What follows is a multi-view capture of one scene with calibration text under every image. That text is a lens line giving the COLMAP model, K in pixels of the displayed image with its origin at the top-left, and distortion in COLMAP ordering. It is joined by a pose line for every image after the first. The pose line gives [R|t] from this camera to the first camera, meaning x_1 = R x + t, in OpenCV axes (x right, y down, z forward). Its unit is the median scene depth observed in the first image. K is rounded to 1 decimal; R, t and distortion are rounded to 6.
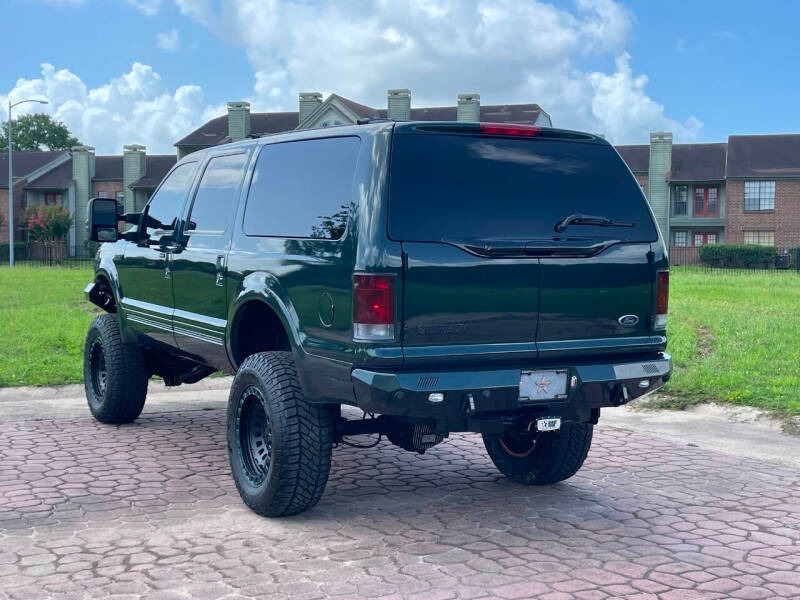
lens RADIAL K [[1139.9, 0, 400.0], [0, 1139.9, 300.0], [0, 0, 1]] dist [0.164756, -0.591495]
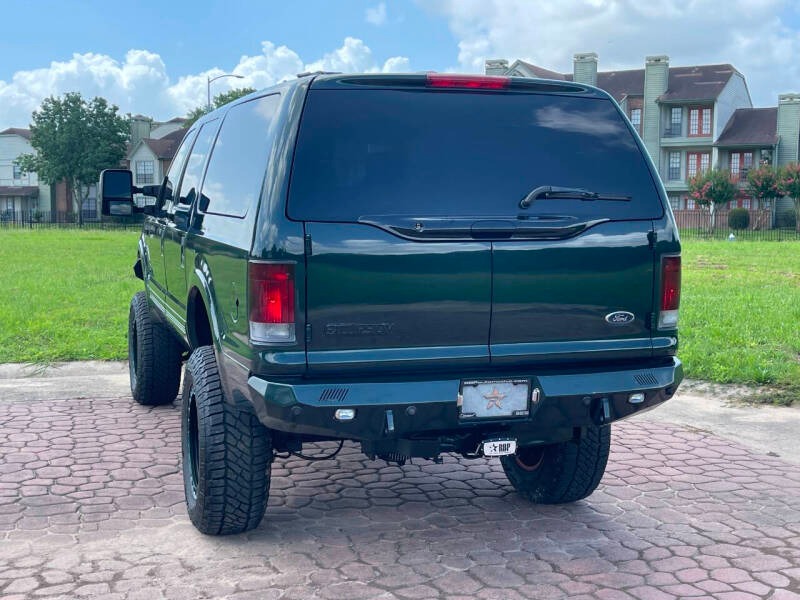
lens RADIAL K [[1079.8, 0, 410.6], [0, 1079.8, 300.5], [0, 0, 1]] dist [0.131050, -0.376341]
pose [[0.982018, 0.013214, -0.188323, 0.192575], [-0.006333, 0.999292, 0.037094, -0.021190], [0.188680, -0.035234, 0.981406, 0.222262]]
